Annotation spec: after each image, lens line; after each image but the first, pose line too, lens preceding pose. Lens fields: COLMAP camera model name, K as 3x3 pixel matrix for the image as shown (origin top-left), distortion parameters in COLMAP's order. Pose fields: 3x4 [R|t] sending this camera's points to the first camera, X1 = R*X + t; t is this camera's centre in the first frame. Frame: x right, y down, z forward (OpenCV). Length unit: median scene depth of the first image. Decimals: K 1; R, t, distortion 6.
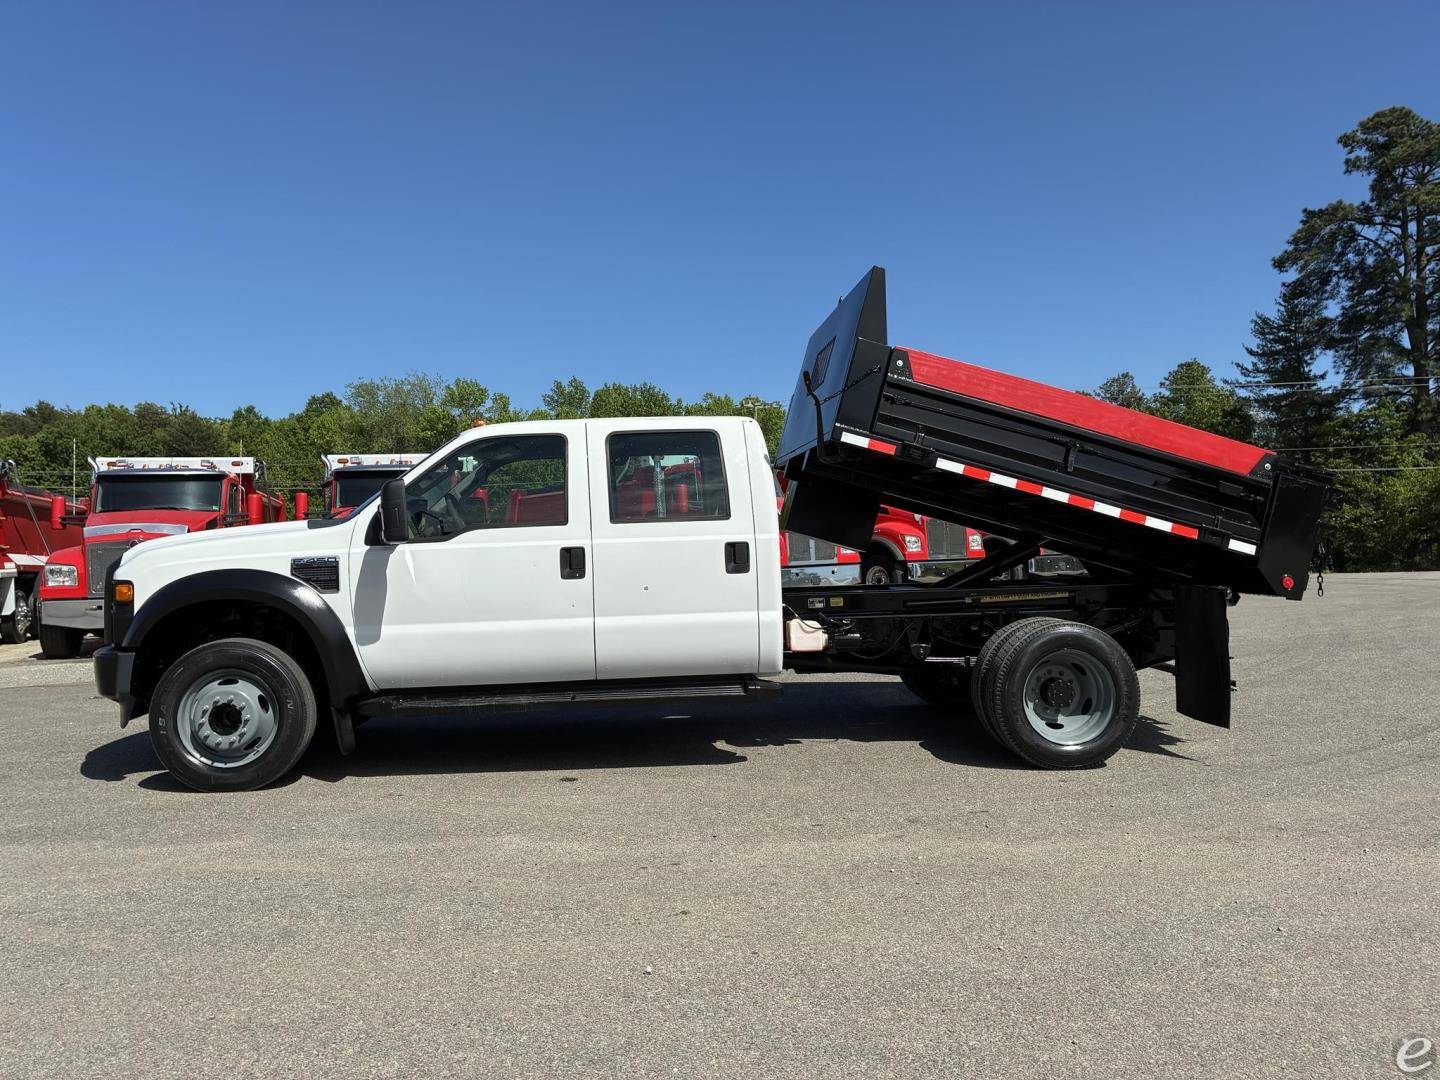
lens RADIAL K [[1096.6, 0, 708.7], [0, 1096.6, 518.8], [0, 0, 1]] dist [0.031474, -0.030083]
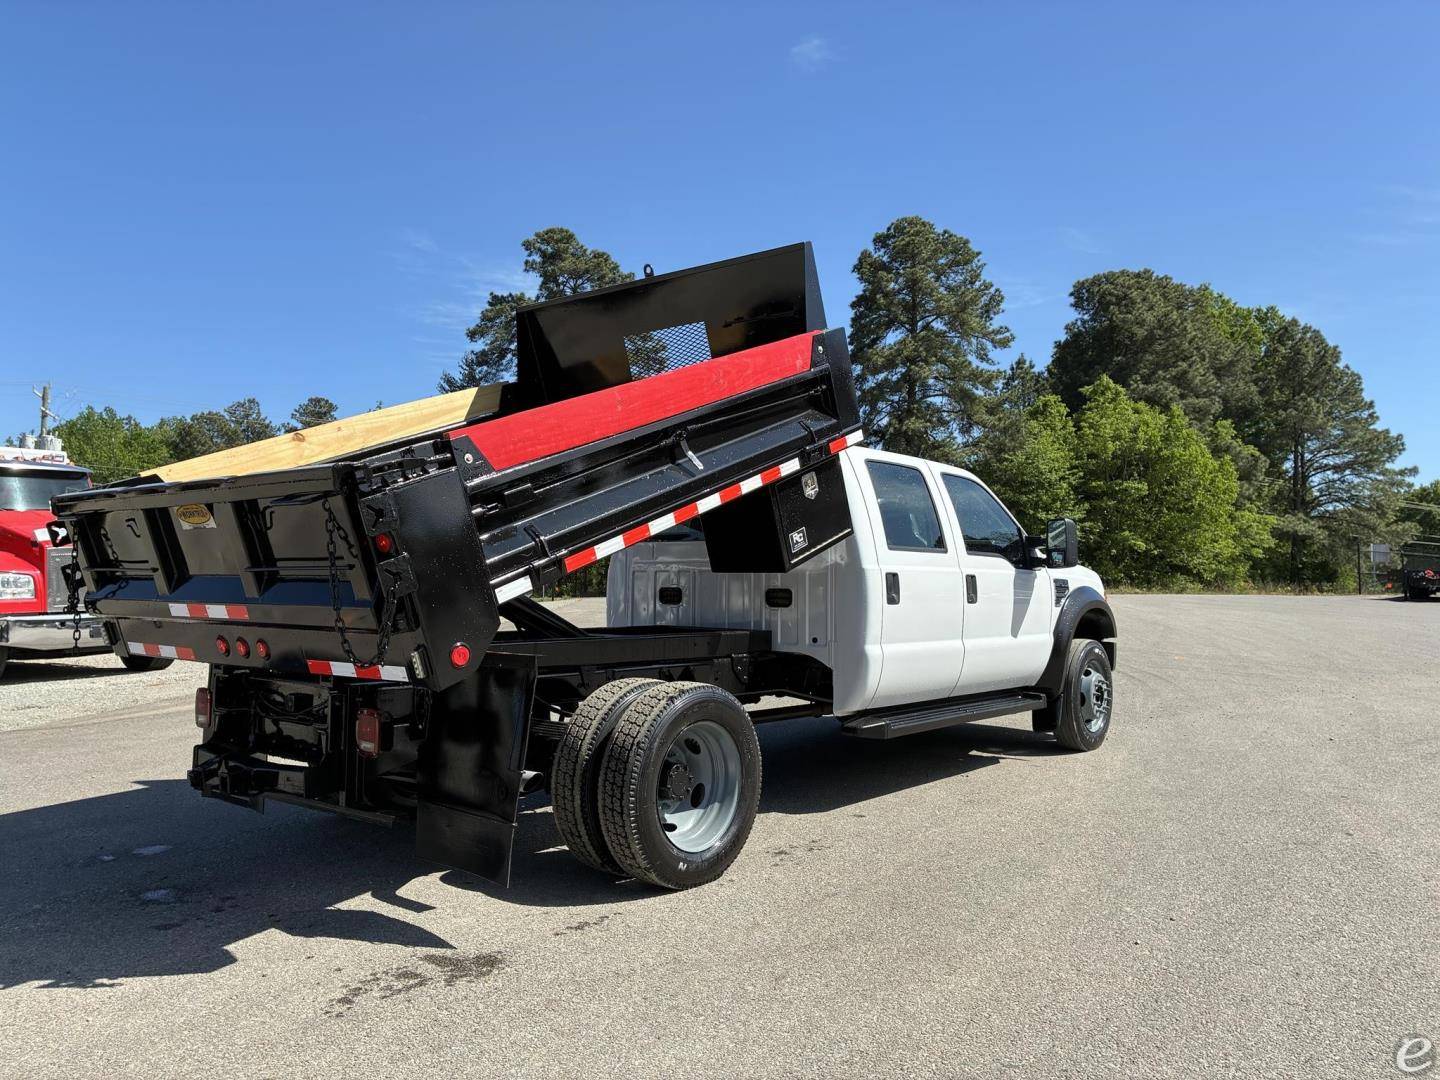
lens RADIAL K [[1096.6, 0, 741.0], [0, 1096.6, 530.6], [0, 0, 1]] dist [0.031474, -0.030083]
pose [[0.664329, 0.049998, 0.745766, -0.160188], [-0.039582, 0.998713, -0.031697, 0.002172], [-0.746392, -0.008462, 0.665453, 0.012669]]
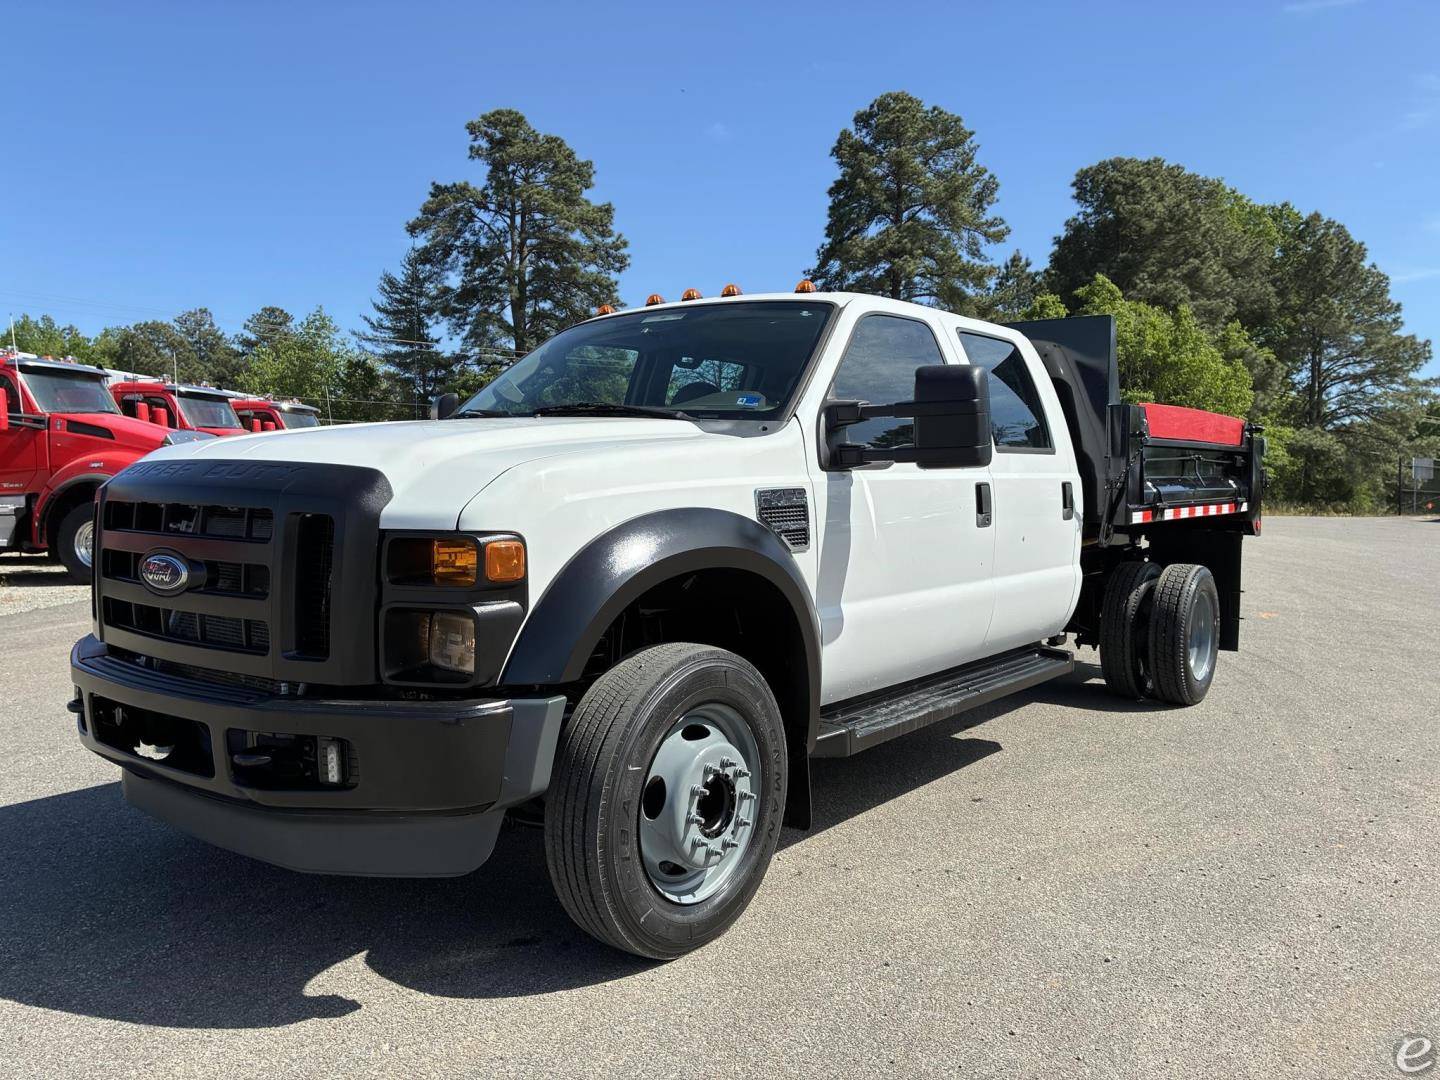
lens RADIAL K [[1096.6, 0, 730.0], [0, 1096.6, 518.8], [0, 0, 1]] dist [0.031474, -0.030083]
pose [[0.663061, 0.003742, 0.748556, -0.074828], [-0.039856, 0.998746, 0.030311, 0.003346], [-0.747504, -0.049932, 0.662378, 0.061852]]
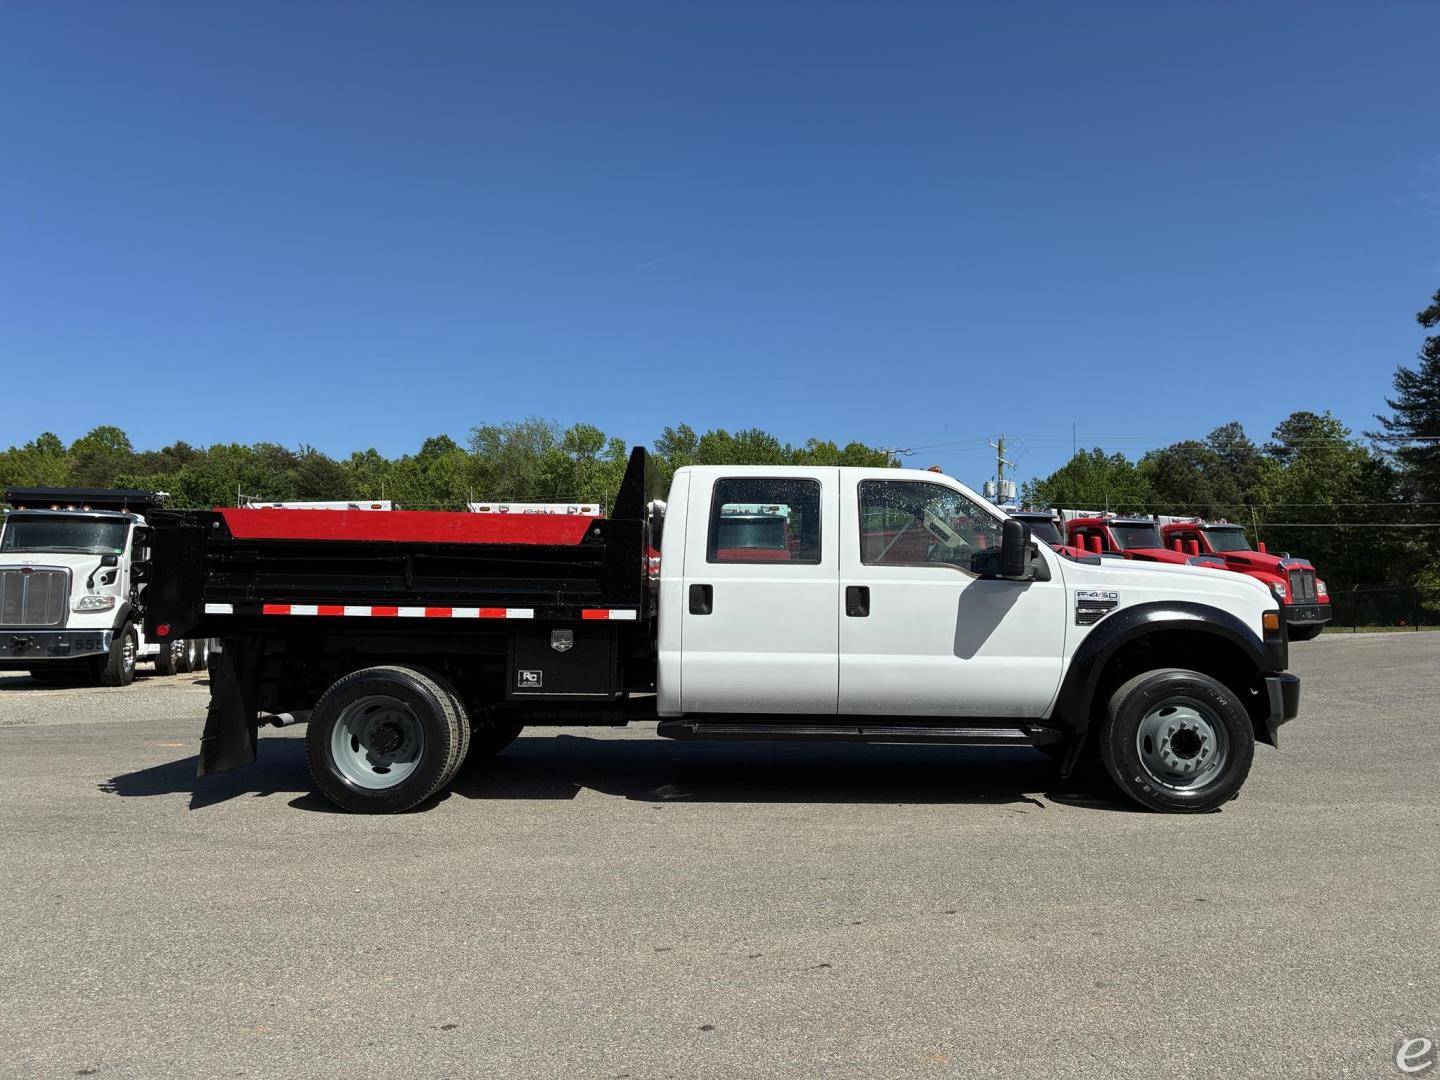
lens RADIAL K [[1096.6, 0, 715.5], [0, 1096.6, 504.7], [0, 0, 1]] dist [0.031474, -0.030083]
pose [[0.998222, 0.012320, -0.058317, -0.072012], [-0.015340, 0.998549, -0.051612, 0.000122], [0.057597, 0.052415, 0.996963, -0.034769]]
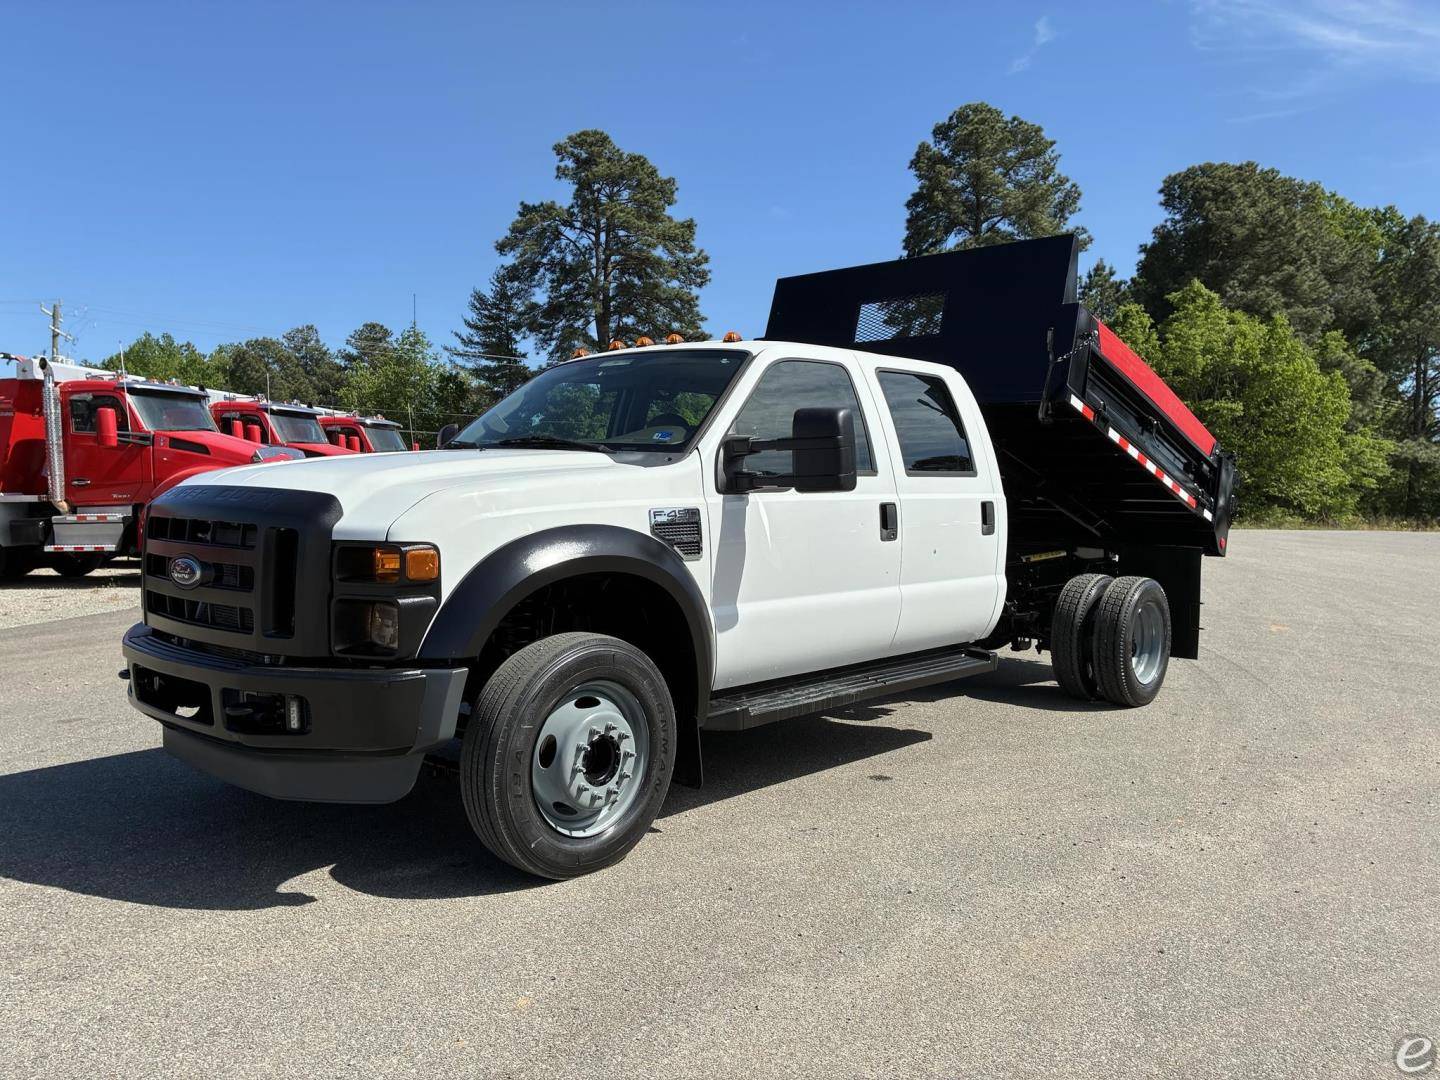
lens RADIAL K [[1096.6, 0, 721.6], [0, 1096.6, 520.3], [0, 0, 1]] dist [0.031474, -0.030083]
pose [[0.725893, 0.013887, 0.687667, -0.076306], [-0.043693, 0.998708, 0.025953, 0.002251], [-0.686418, -0.048885, 0.725562, 0.045929]]
